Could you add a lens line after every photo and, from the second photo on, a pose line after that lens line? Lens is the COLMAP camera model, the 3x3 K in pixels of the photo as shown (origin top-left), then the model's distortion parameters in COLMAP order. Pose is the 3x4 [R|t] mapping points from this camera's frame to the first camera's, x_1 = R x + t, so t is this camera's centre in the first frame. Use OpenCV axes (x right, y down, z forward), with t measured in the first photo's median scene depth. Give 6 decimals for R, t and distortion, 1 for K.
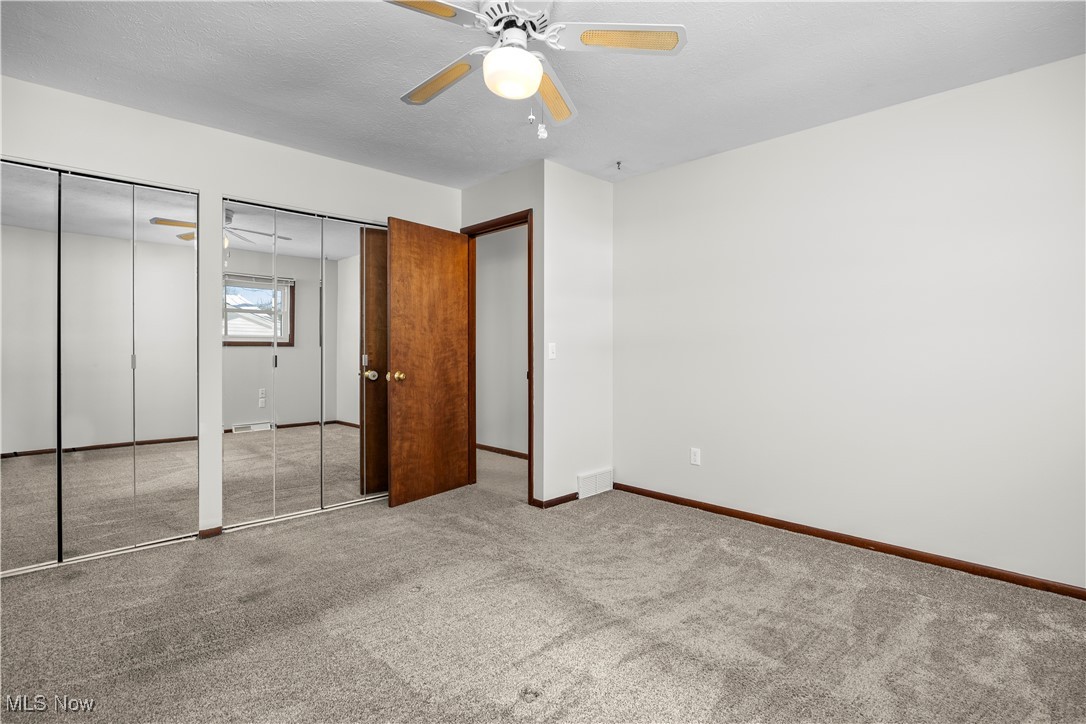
lens RADIAL K [[538.4, 0, 542.7], [0, 538.4, 350.3], [0, 0, 1]] dist [0.000450, 0.000019]
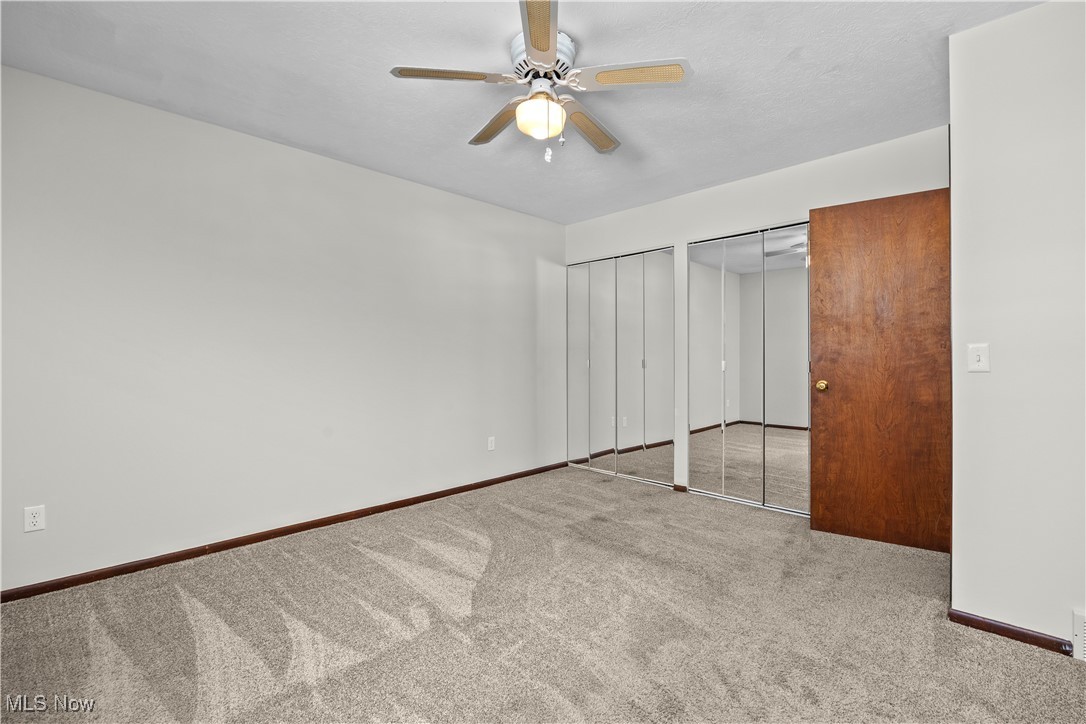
lens RADIAL K [[493.3, 0, 543.0], [0, 493.3, 362.0], [0, 0, 1]] dist [-0.001693, -0.000378]
pose [[-0.011452, 0.007723, -0.999905, 0.562428], [0.001480, 0.999969, 0.007707, 0.002392], [0.999933, -0.001392, -0.011463, 0.565222]]
